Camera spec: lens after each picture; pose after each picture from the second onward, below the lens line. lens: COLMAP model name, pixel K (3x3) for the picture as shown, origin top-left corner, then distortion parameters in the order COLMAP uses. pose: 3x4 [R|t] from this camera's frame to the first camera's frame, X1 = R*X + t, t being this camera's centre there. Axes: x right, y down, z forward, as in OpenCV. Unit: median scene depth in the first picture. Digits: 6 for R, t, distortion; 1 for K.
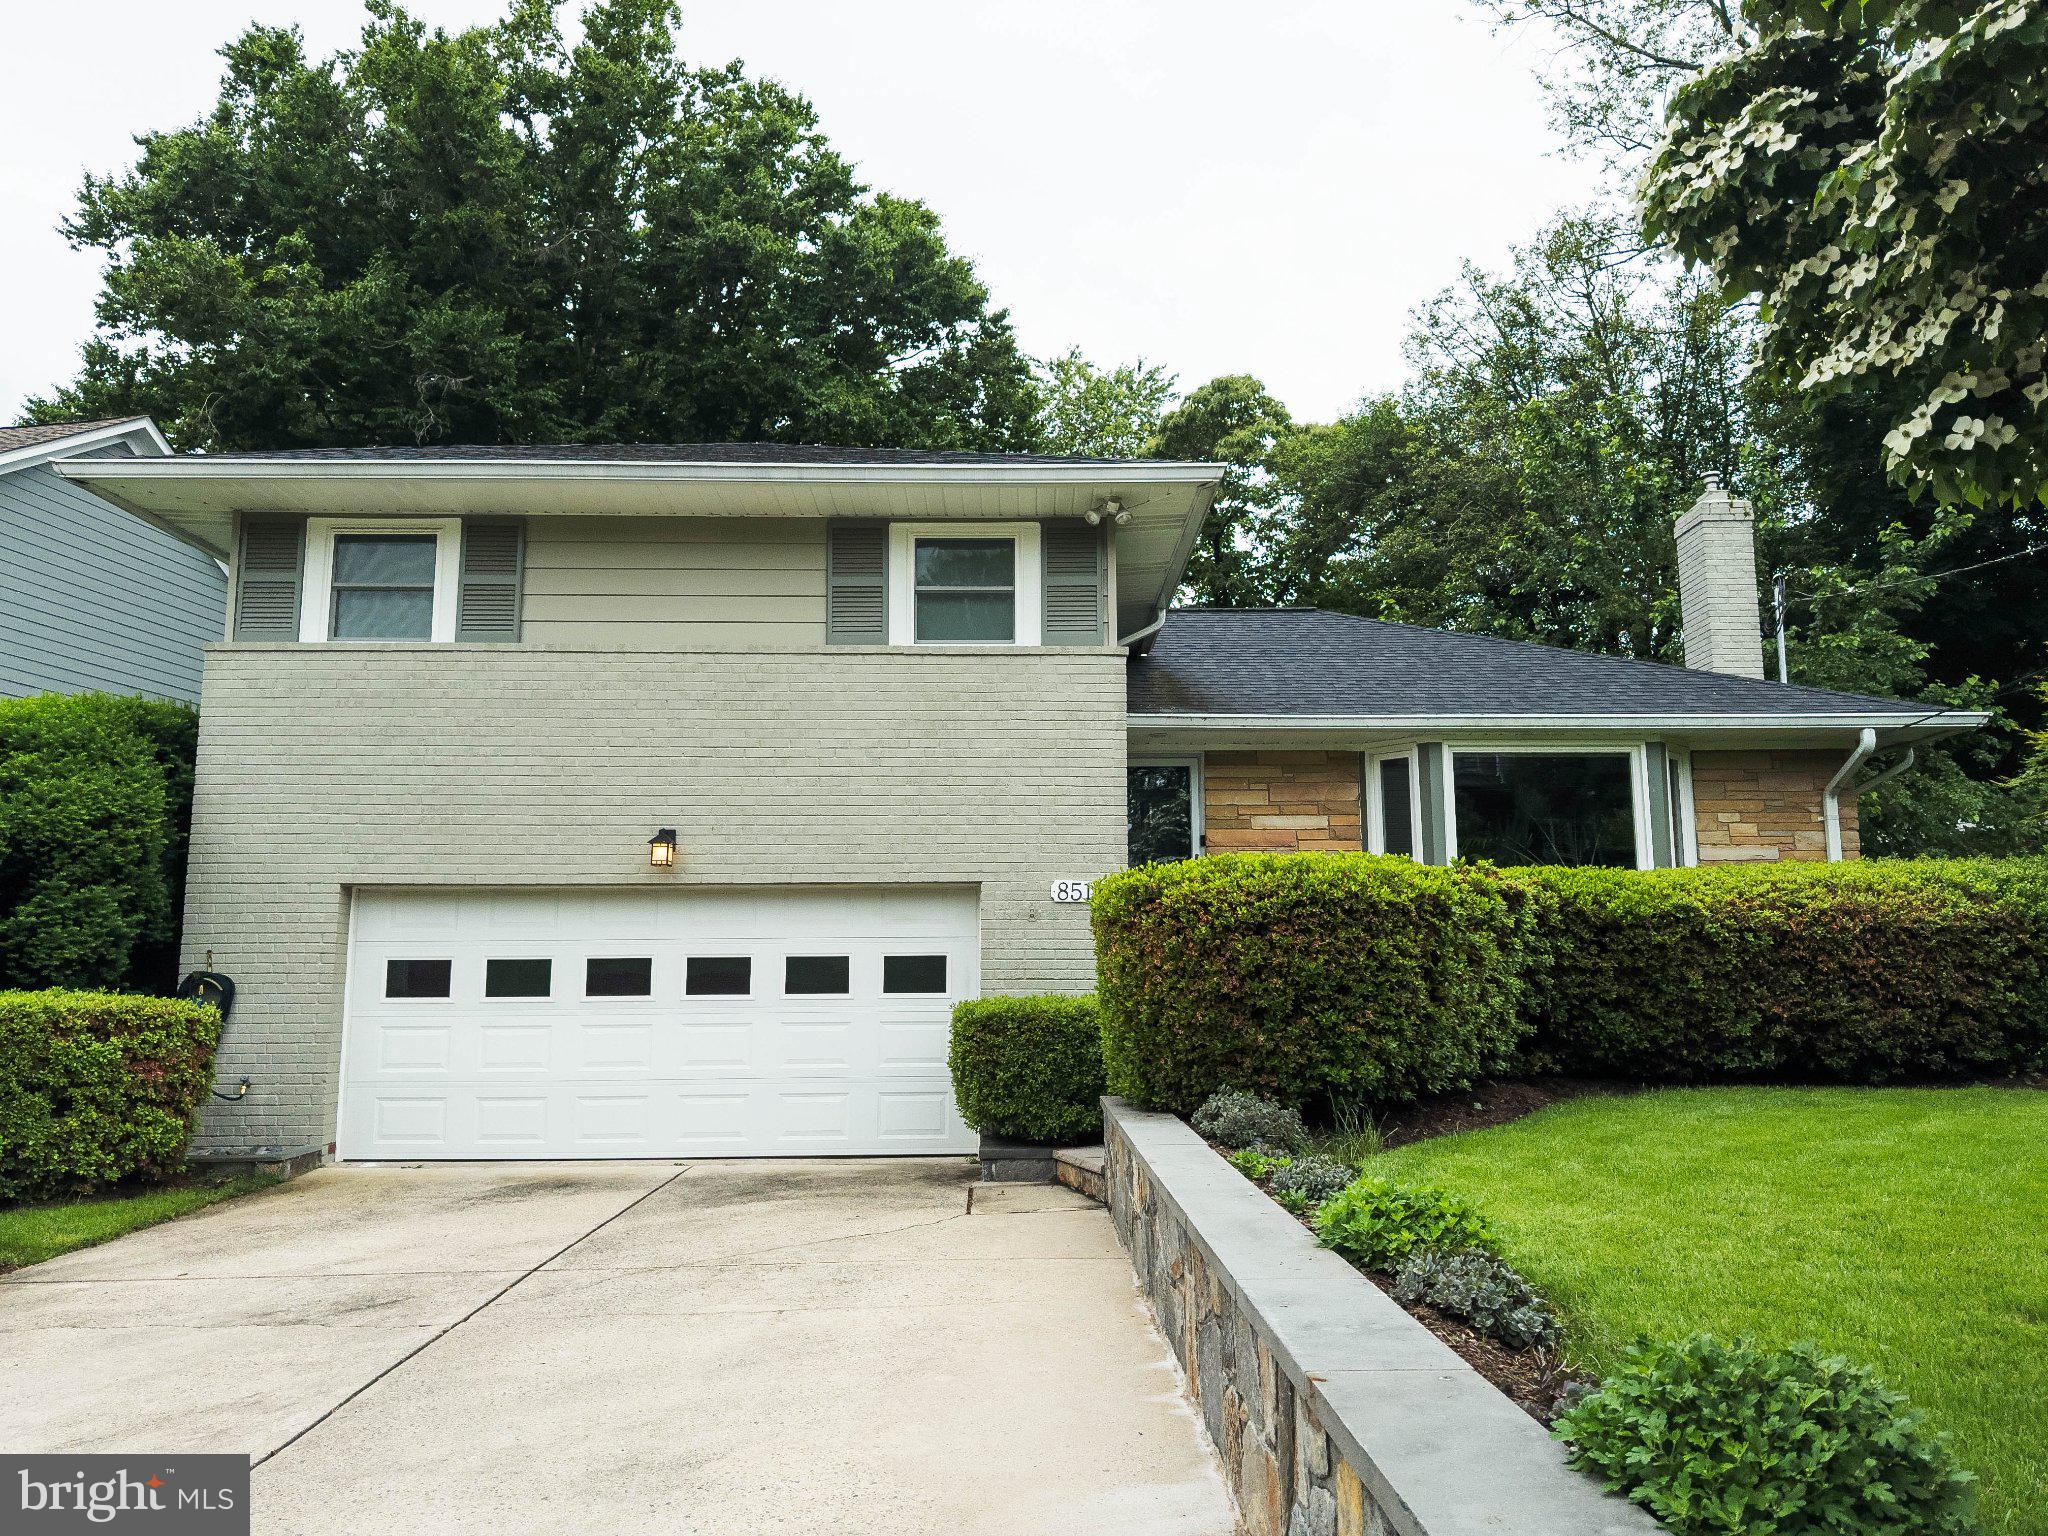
lens RADIAL K [[1425.2, 0, 1018.4], [0, 1425.2, 773.5], [0, 0, 1]] dist [0.048752, -0.014587]
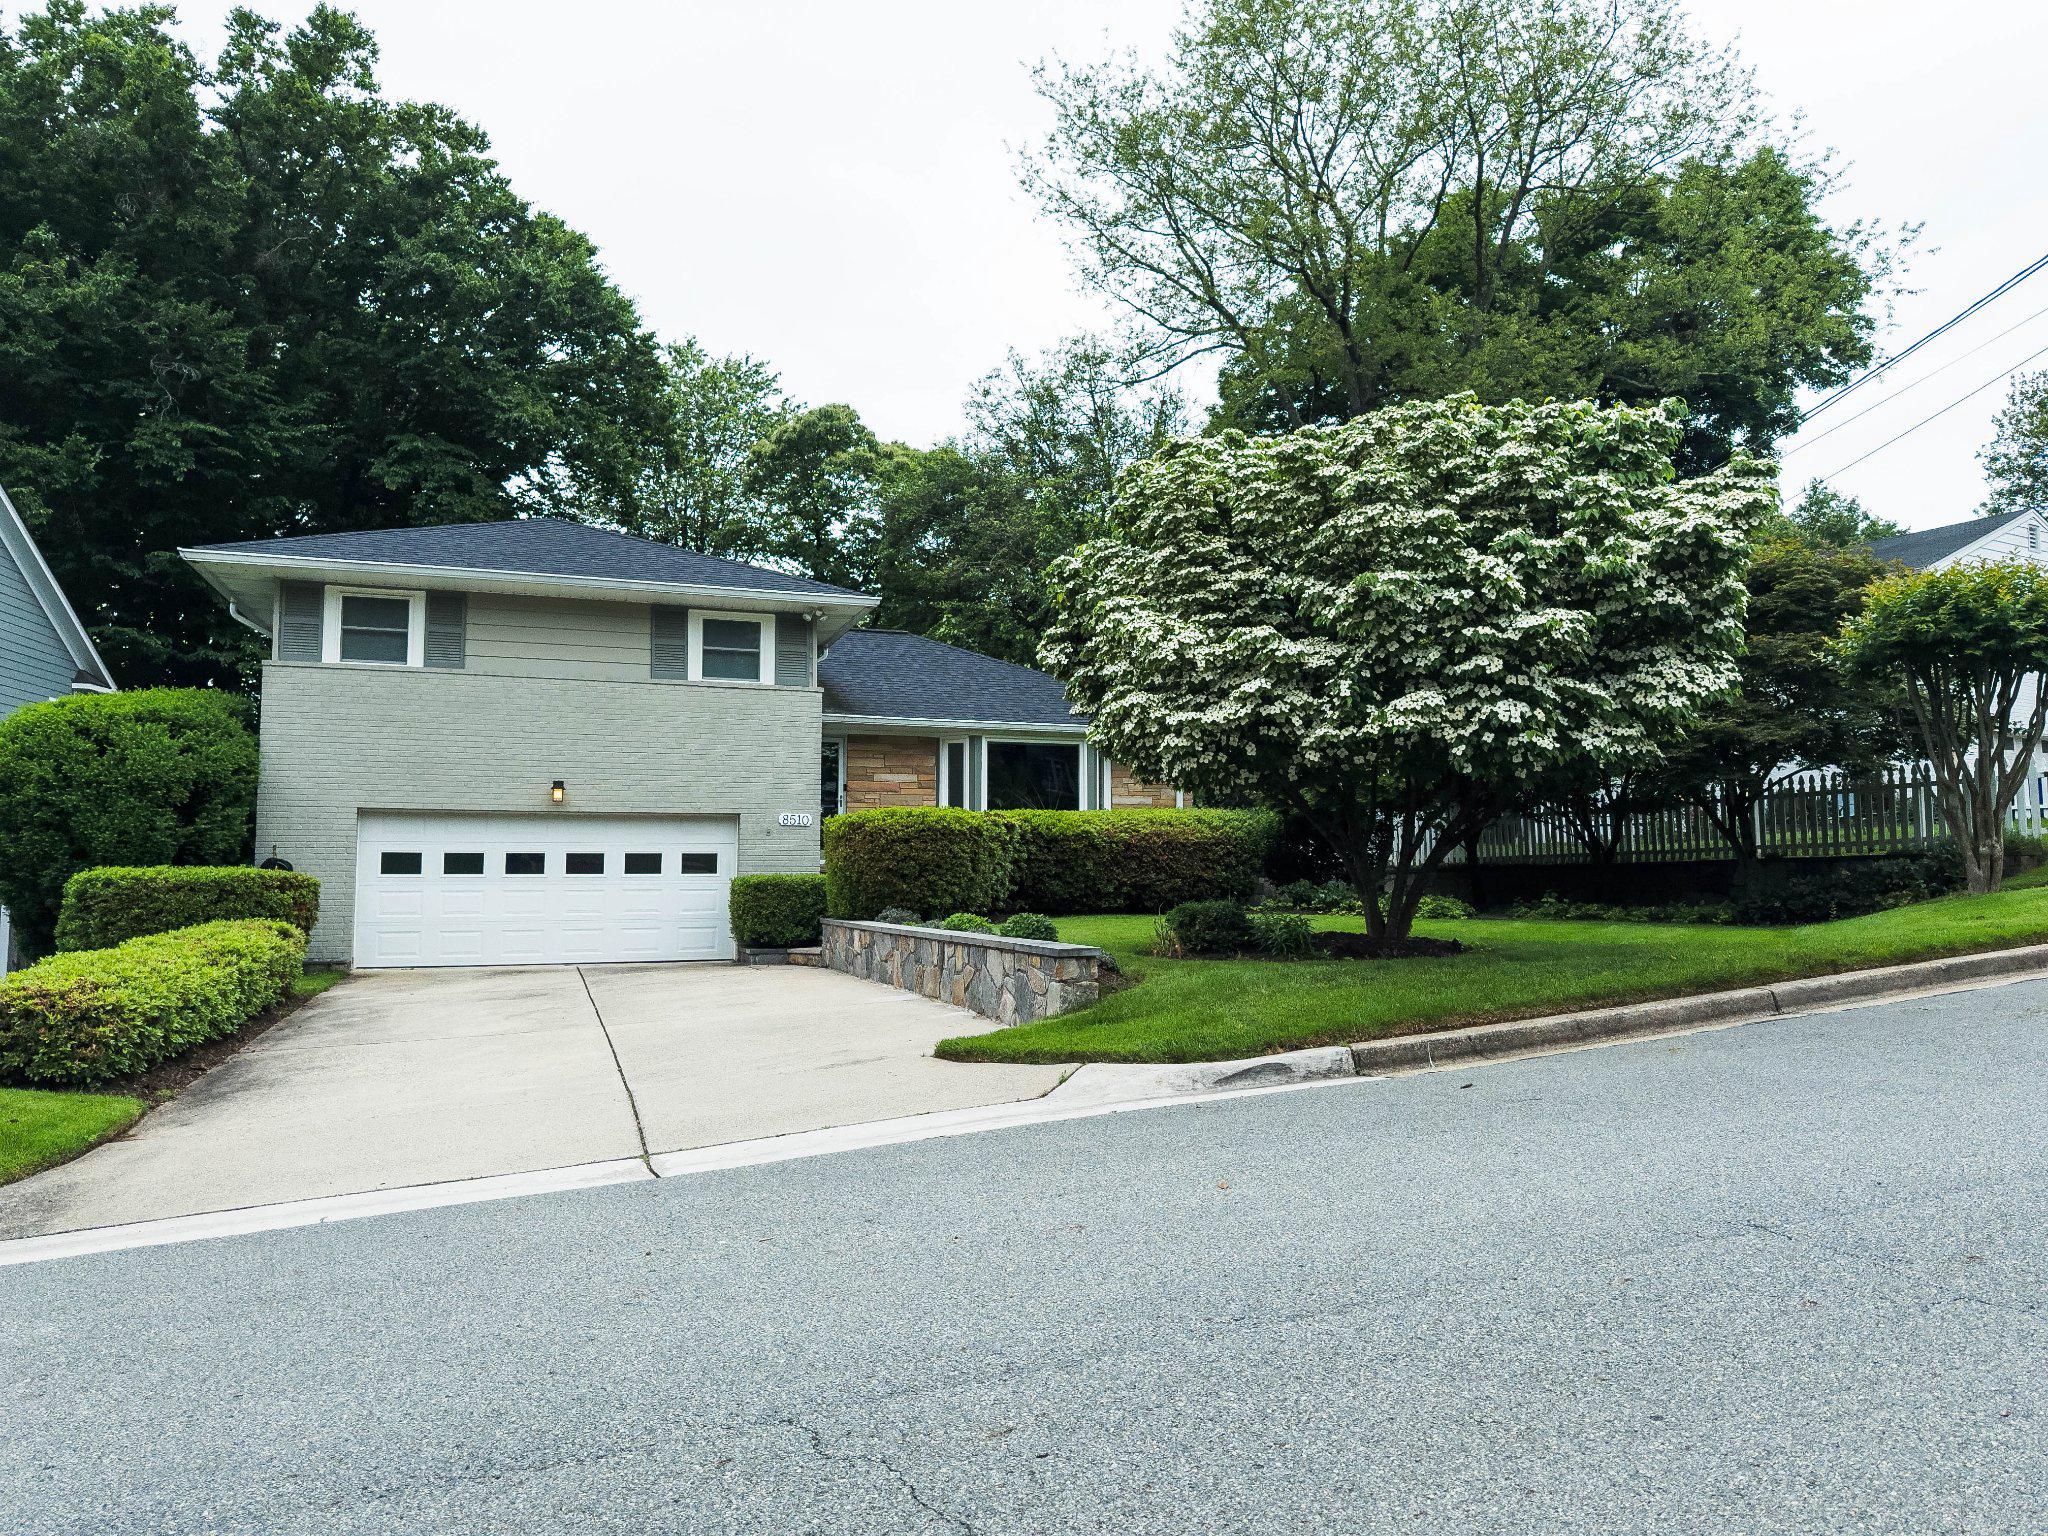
lens RADIAL K [[1425.2, 0, 1022.2], [0, 1425.2, 772.5], [0, 0, 1]] dist [0.048752, -0.014587]
pose [[0.948597, 0.025142, 0.315486, -0.255929], [-0.045268, 0.997368, 0.056629, -0.094858], [-0.313232, -0.068000, 0.947239, -0.834489]]
